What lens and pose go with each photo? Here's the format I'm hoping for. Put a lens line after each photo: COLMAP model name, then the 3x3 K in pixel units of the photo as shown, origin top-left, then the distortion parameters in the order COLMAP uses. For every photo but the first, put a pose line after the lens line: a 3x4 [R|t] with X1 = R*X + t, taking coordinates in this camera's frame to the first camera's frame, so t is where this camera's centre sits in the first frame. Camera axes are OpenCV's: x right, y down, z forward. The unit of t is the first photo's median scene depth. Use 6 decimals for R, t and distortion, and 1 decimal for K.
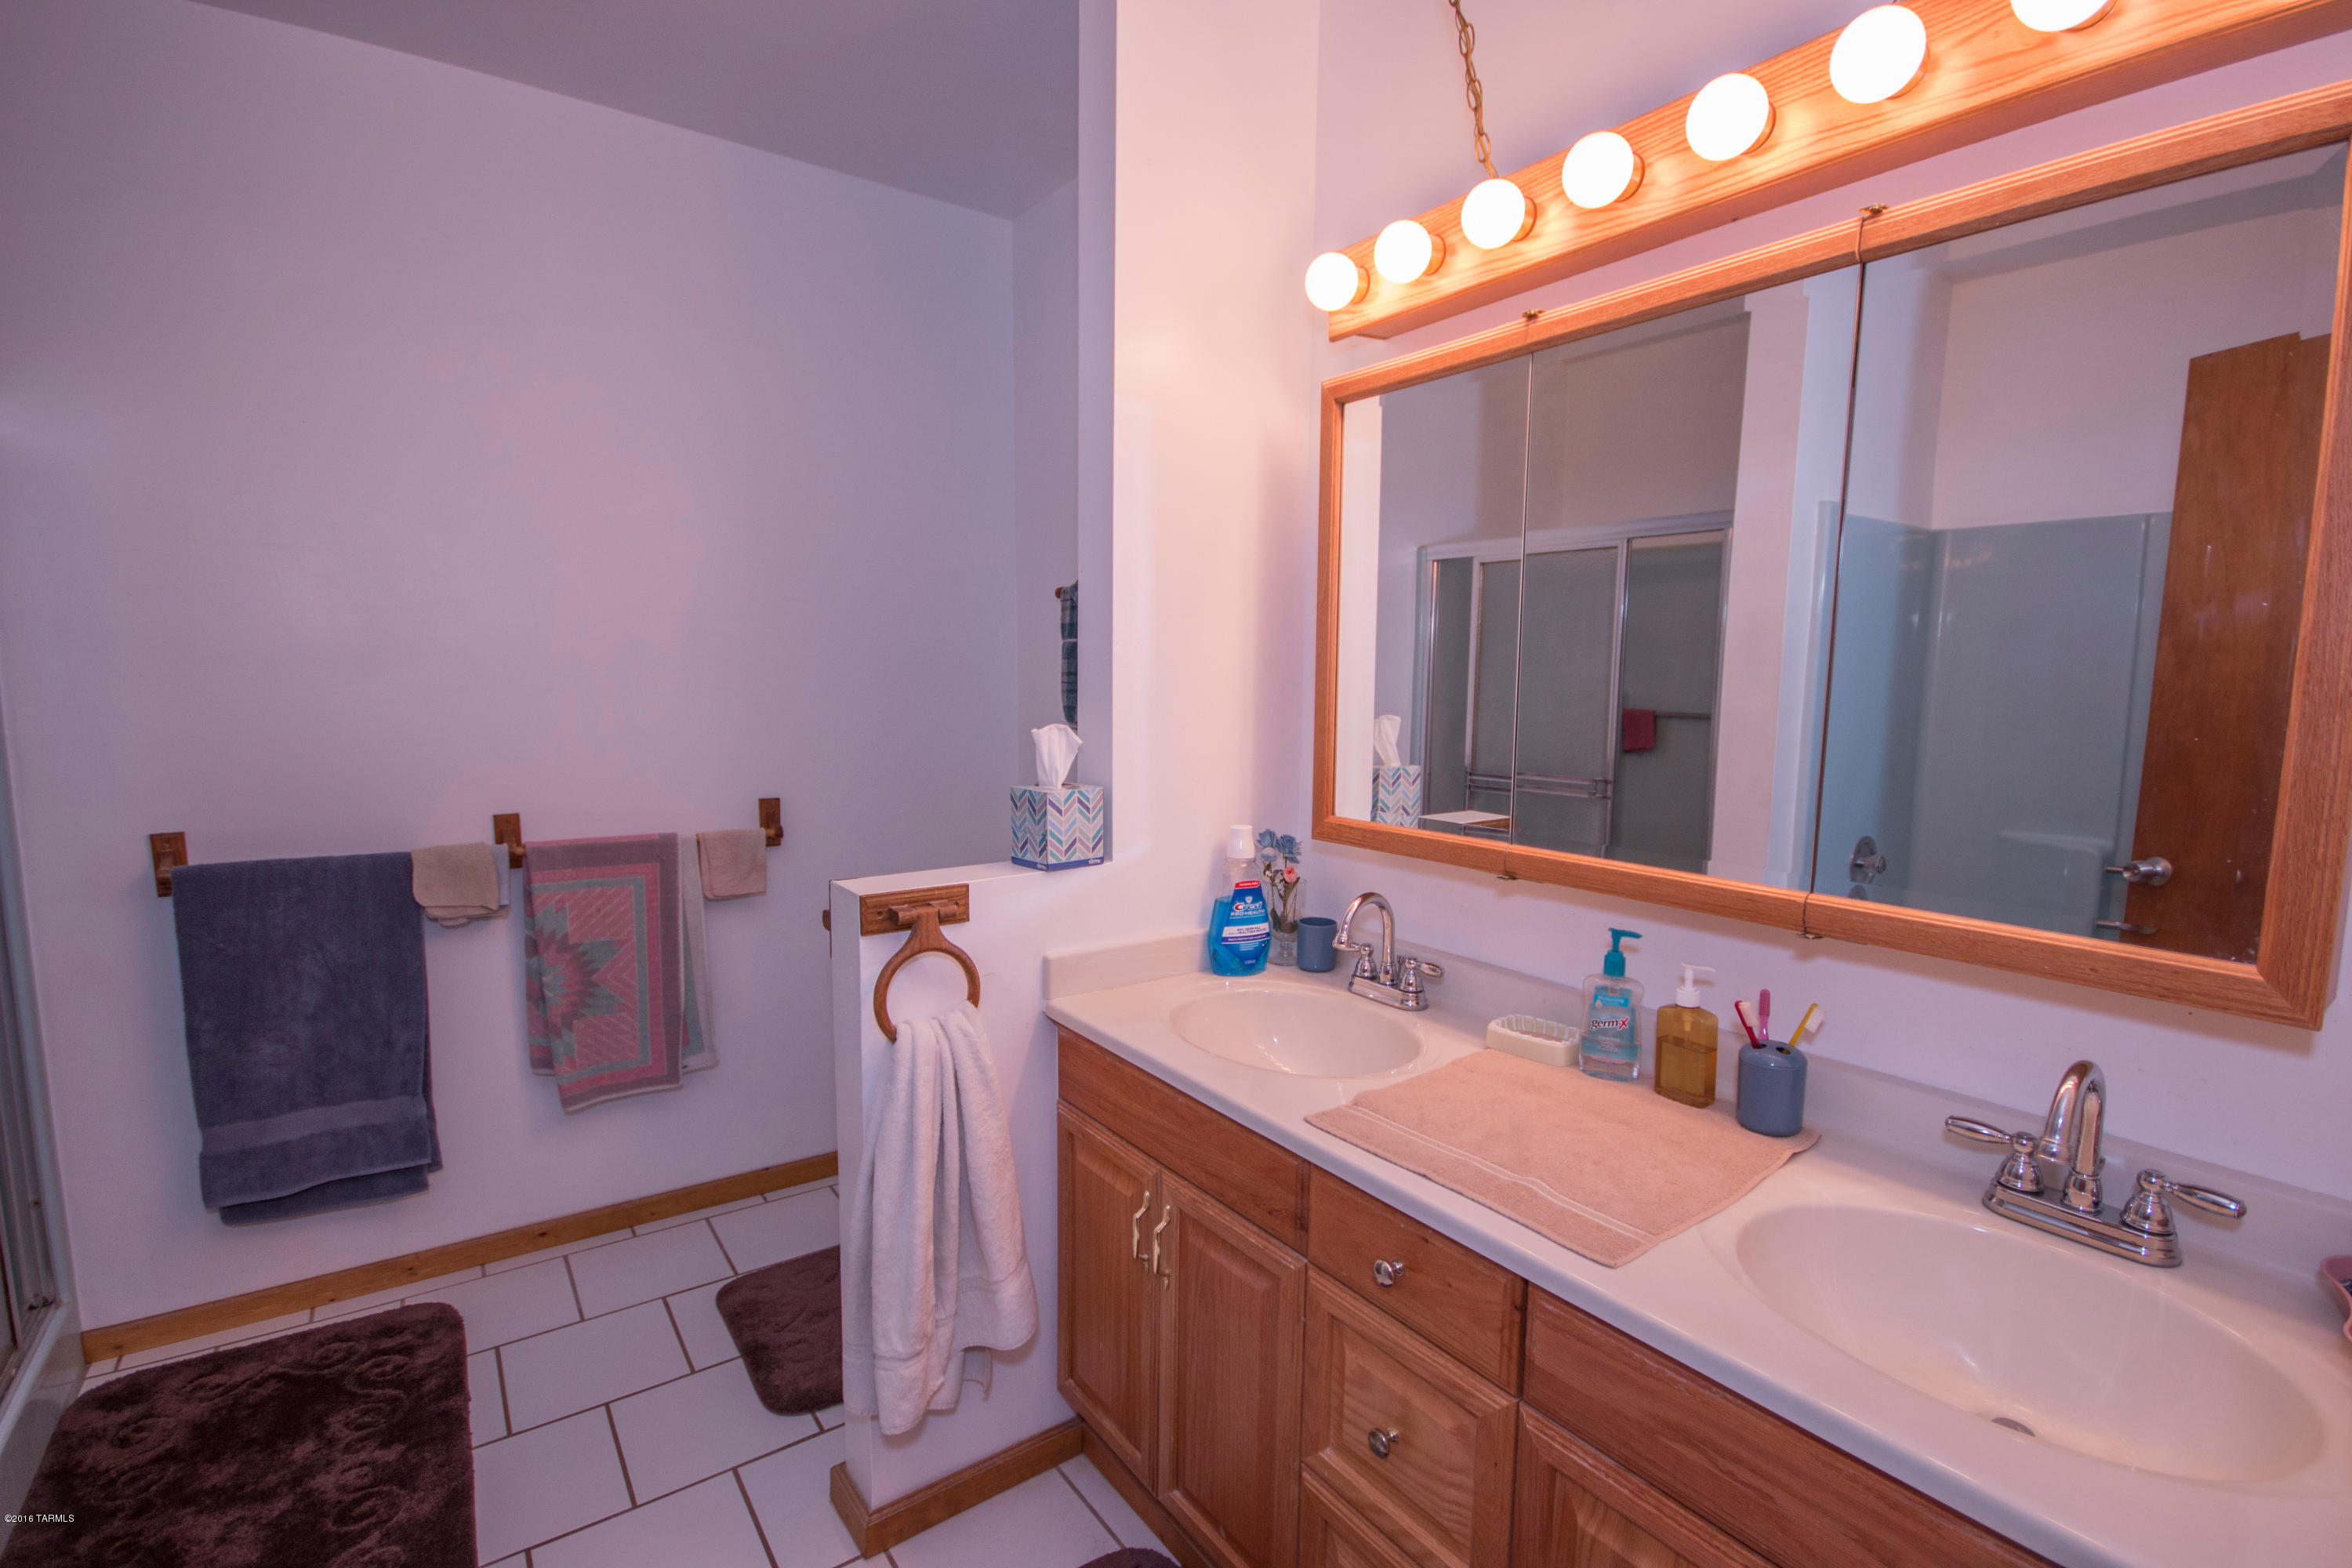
lens RADIAL K [[1071.9, 0, 1182.6], [0, 1071.9, 801.0], [0, 0, 1]] dist [0.016328, -0.016869]
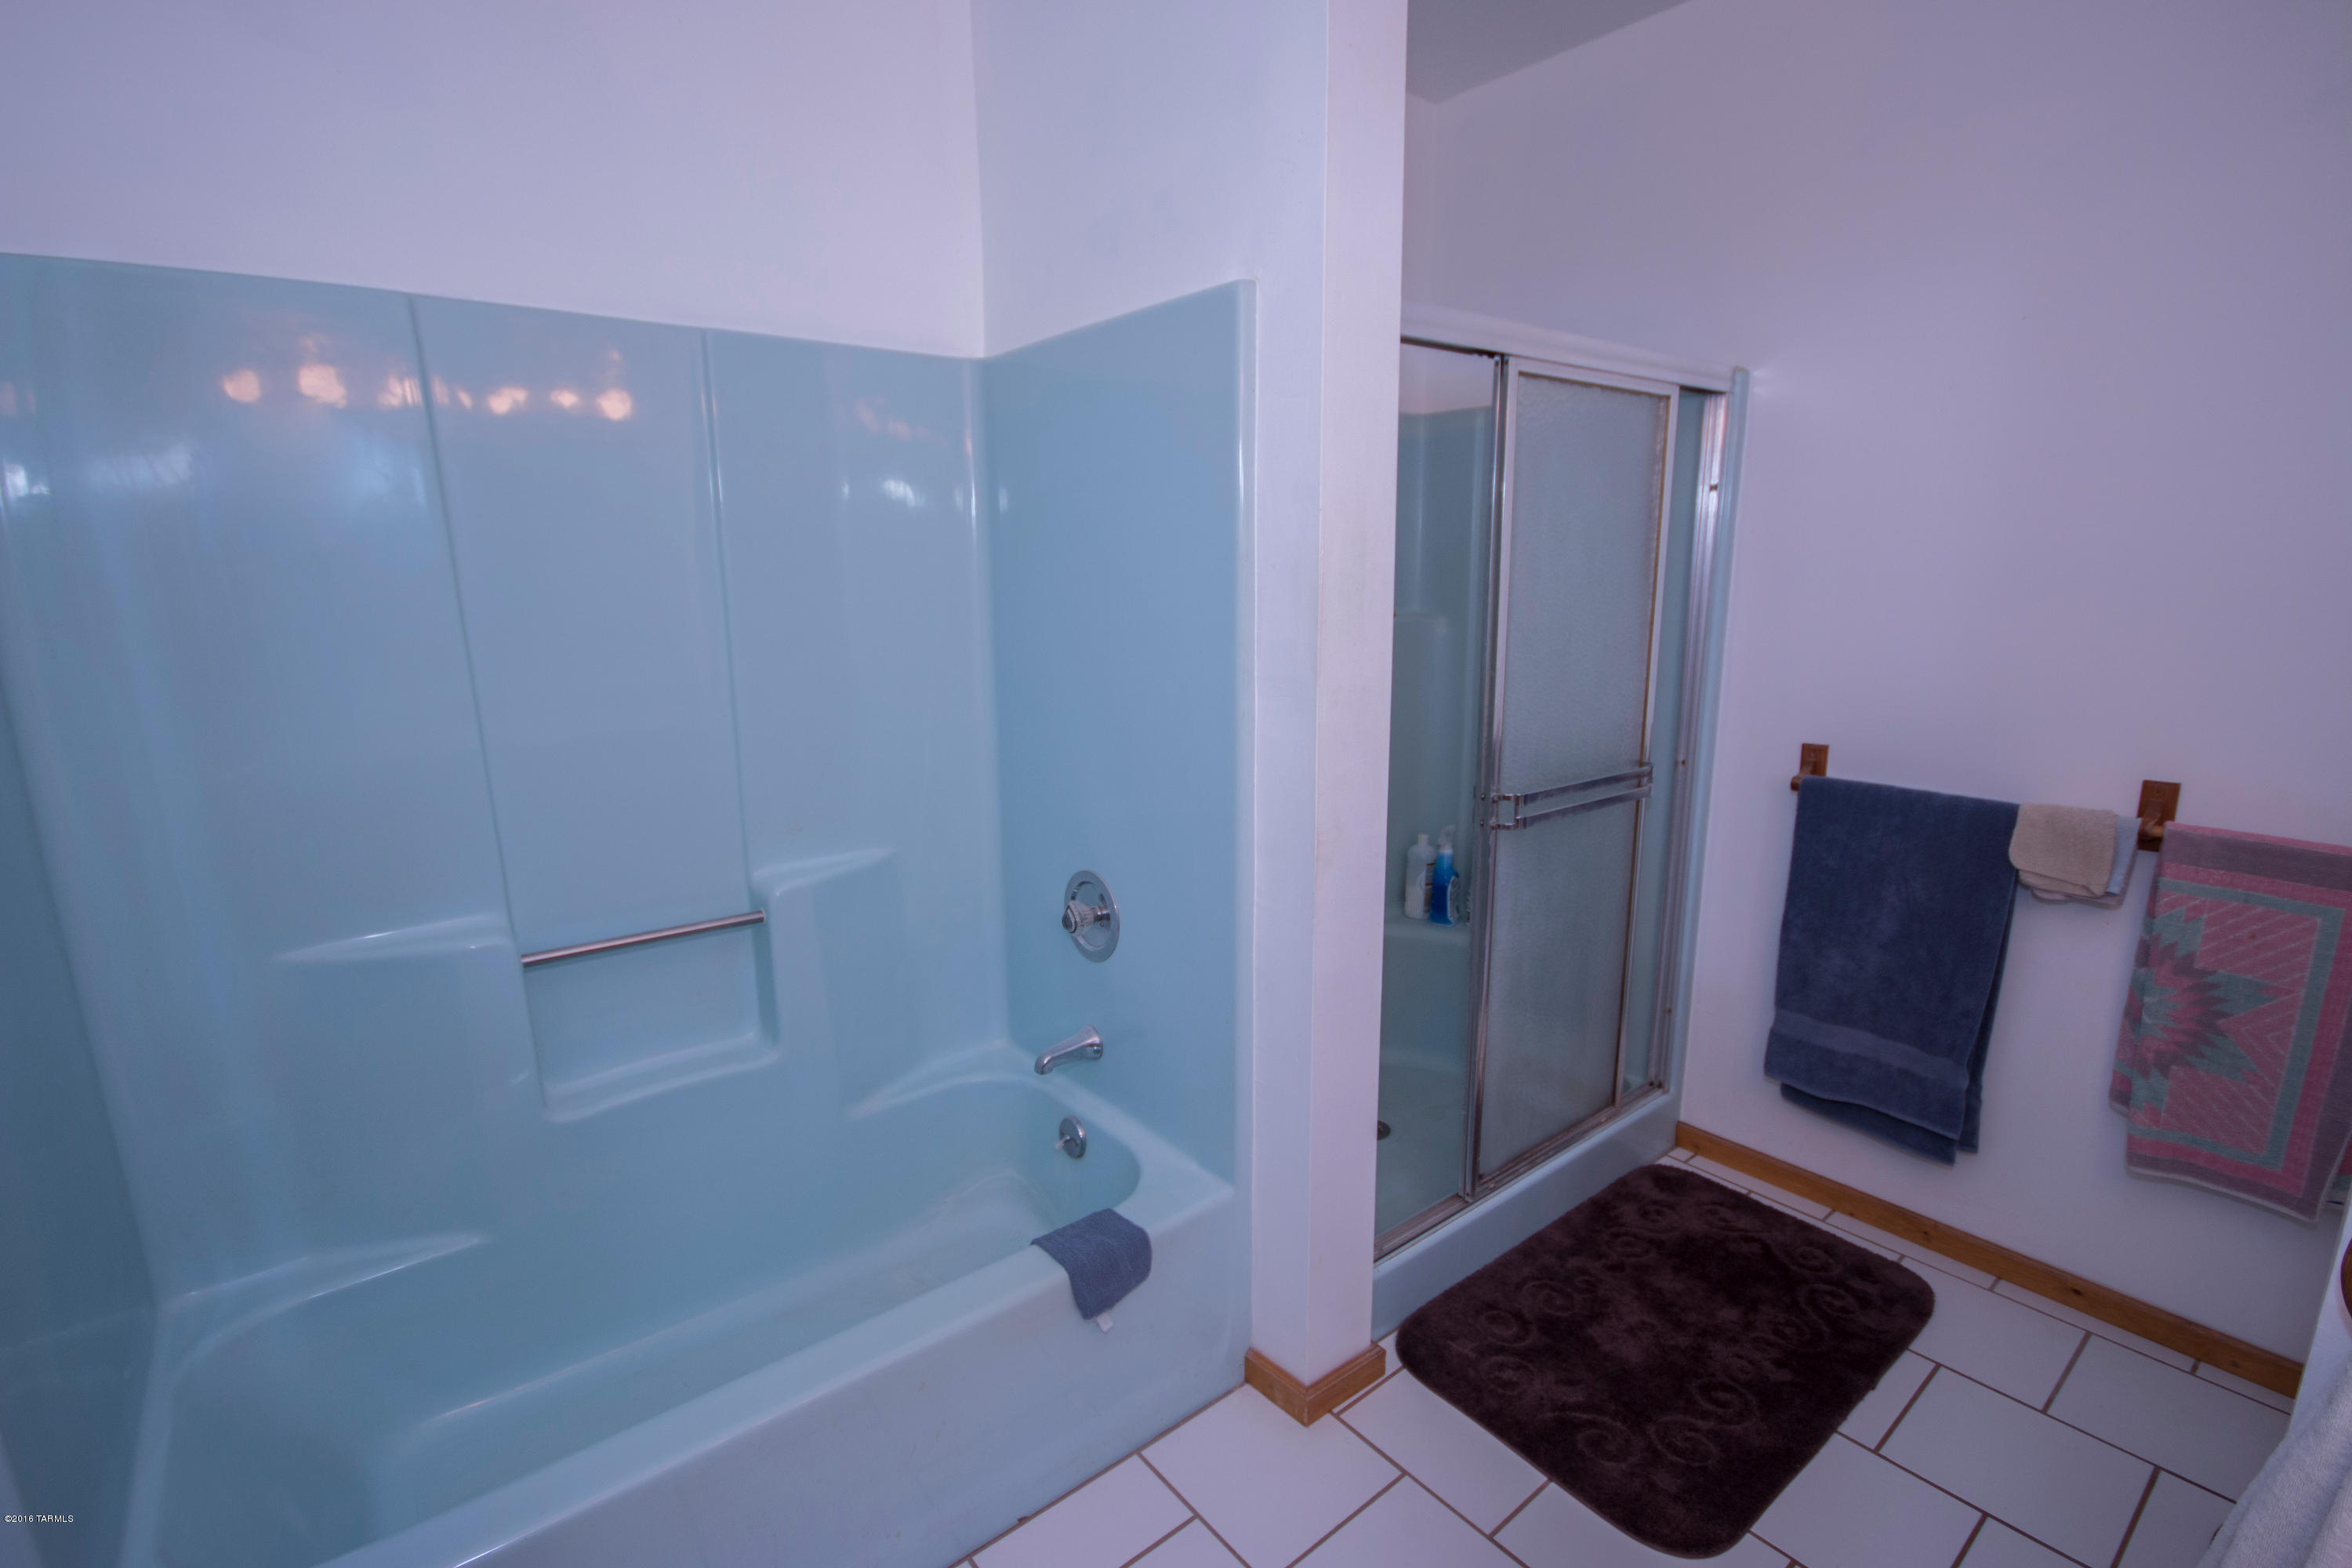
lens RADIAL K [[1071.9, 0, 1182.6], [0, 1071.9, 801.0], [0, 0, 1]] dist [0.016328, -0.016869]
pose [[0.056037, 0.196263, -0.978949, 0.111602], [-0.109677, 0.975766, 0.189346, -0.050165], [0.992386, 0.096758, 0.076204, 0.265758]]
